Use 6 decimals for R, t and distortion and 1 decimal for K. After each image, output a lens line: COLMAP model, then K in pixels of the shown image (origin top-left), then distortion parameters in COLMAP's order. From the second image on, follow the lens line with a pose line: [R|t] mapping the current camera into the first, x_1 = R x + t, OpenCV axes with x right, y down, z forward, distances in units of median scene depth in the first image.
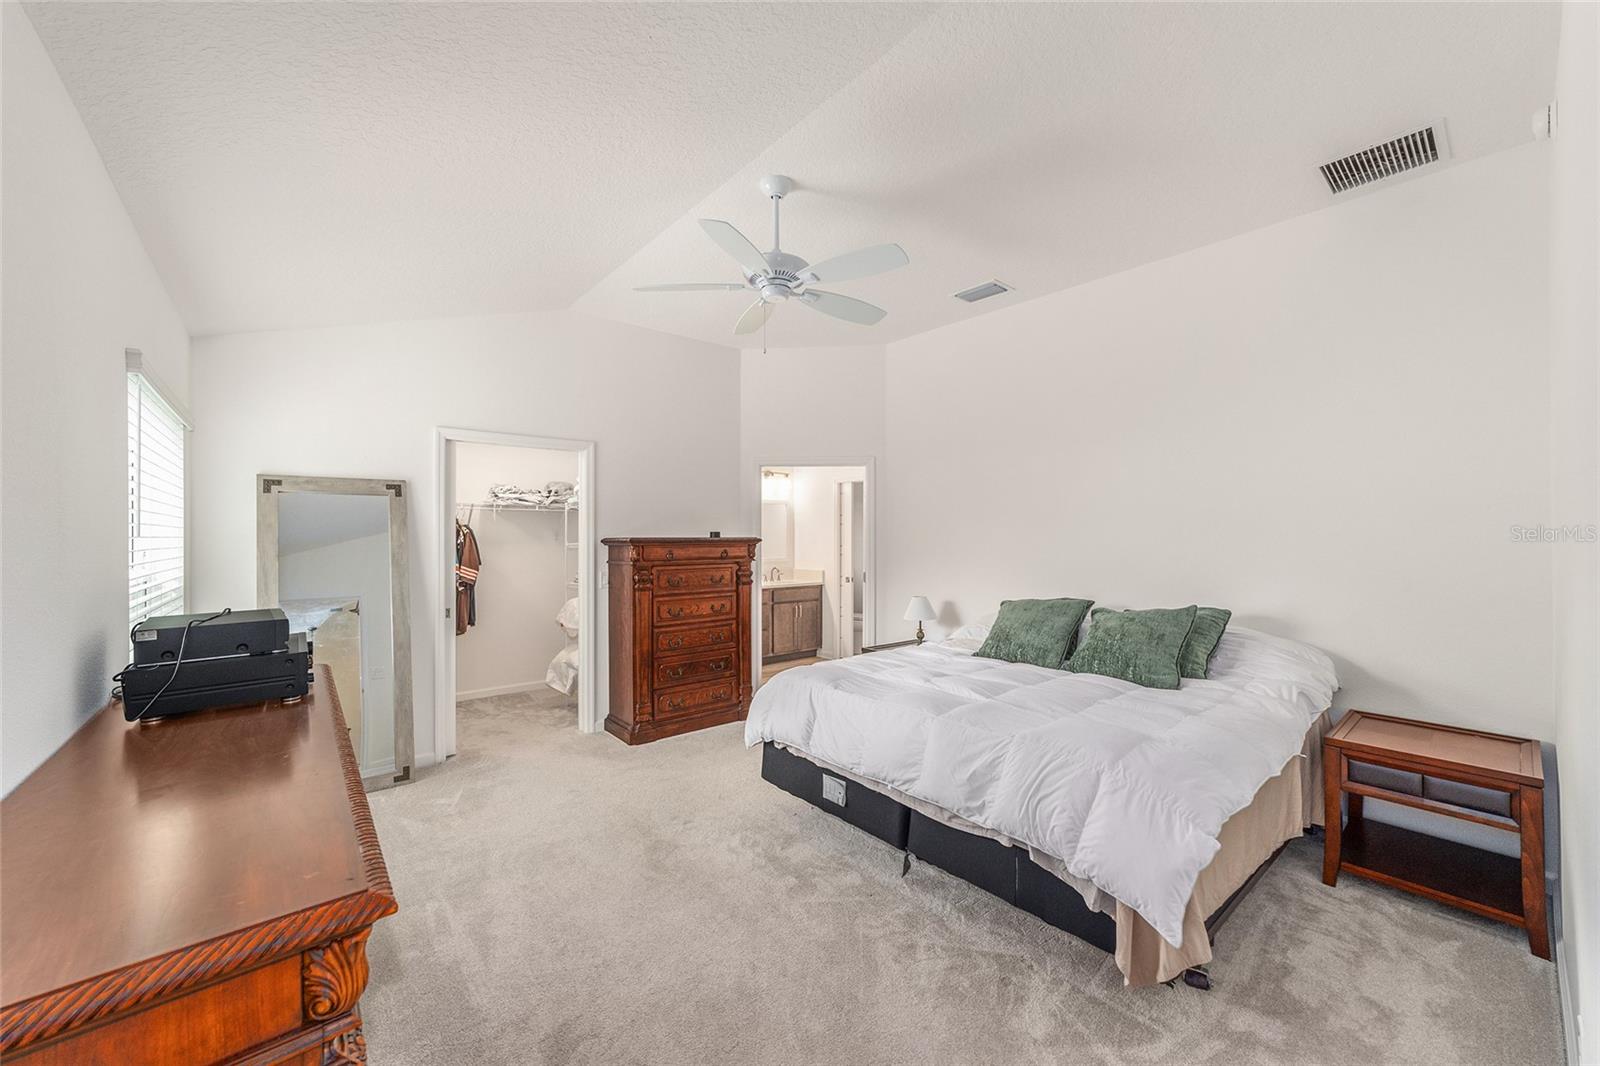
lens RADIAL K [[608.5, 0, 798.4], [0, 608.5, 537.3], [0, 0, 1]] dist [-0.001774, 0.000024]
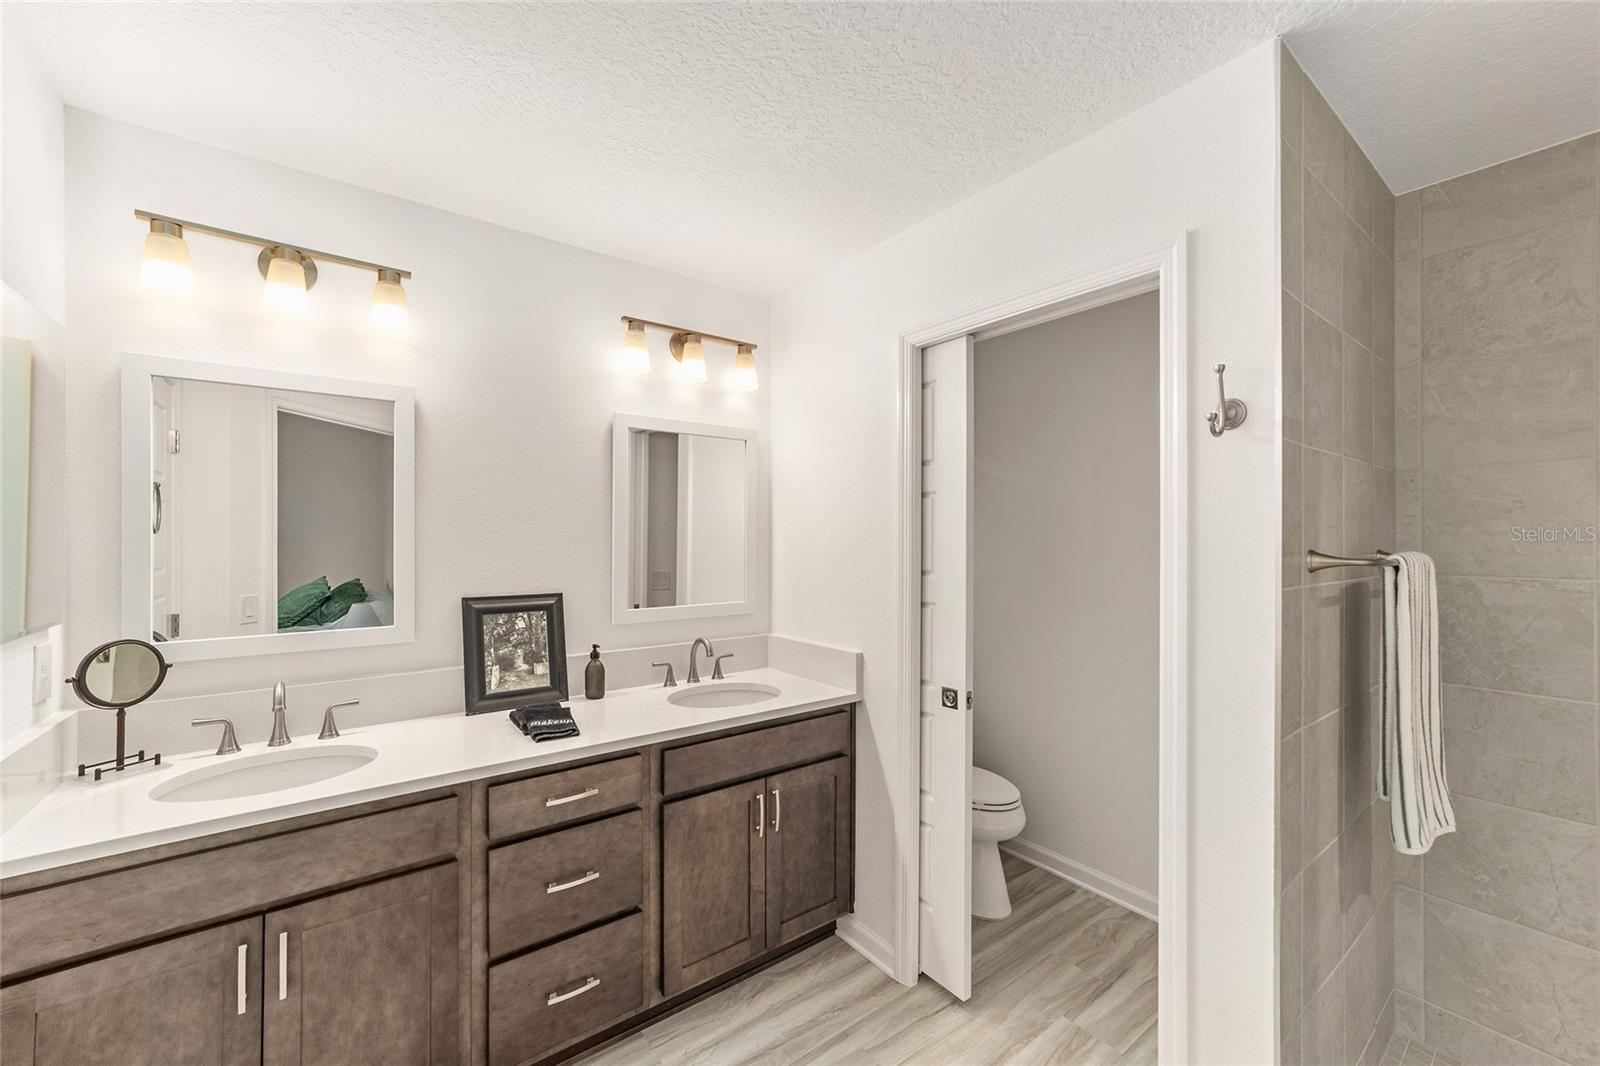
lens RADIAL K [[608.5, 0, 798.4], [0, 608.5, 537.3], [0, 0, 1]] dist [-0.001774, 0.000024]
pose [[0.999299, 0.005782, -0.036982, 0.022753], [-0.005876, 0.999980, -0.002436, -0.000972], [0.036967, 0.002651, 0.999313, 0.721195]]
